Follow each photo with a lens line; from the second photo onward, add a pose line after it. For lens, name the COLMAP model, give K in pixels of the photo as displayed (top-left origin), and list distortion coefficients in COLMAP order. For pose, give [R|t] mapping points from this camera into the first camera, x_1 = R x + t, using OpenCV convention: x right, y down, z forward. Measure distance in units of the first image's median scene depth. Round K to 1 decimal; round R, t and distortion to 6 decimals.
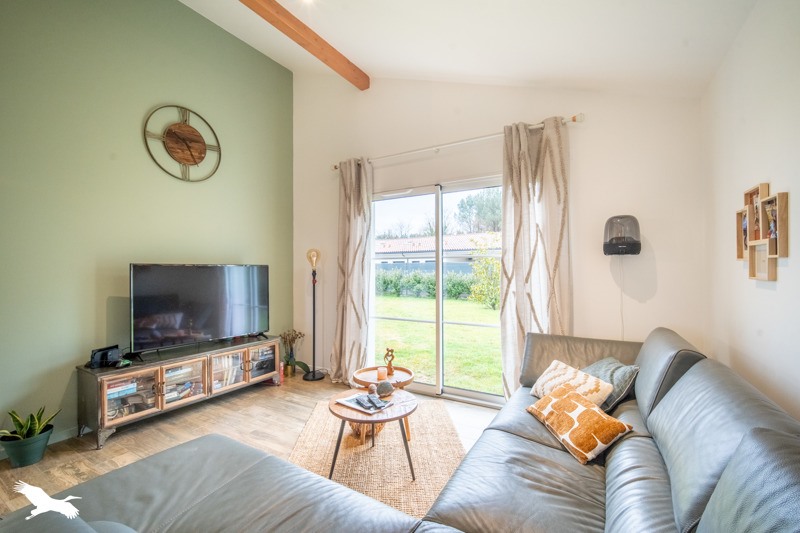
lens RADIAL K [[347.7, 0, 401.6], [0, 347.7, 264.5], [0, 0, 1]] dist [-0.013217, -0.000114]
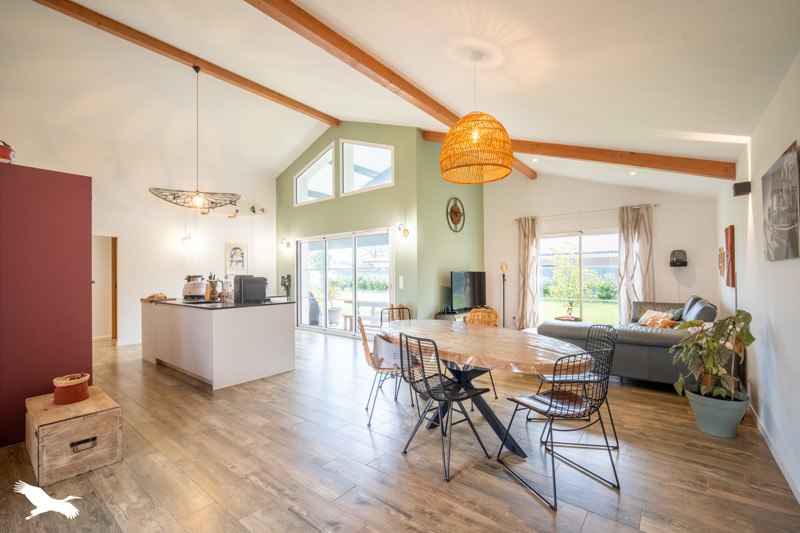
lens RADIAL K [[347.7, 0, 397.7], [0, 347.7, 271.3], [0, 0, 1]] dist [-0.013217, -0.000114]
pose [[0.988900, -0.003045, -0.148552, -0.768763], [0.004150, 0.999966, 0.007132, -0.019039], [0.148525, -0.007670, 0.988879, -1.364667]]
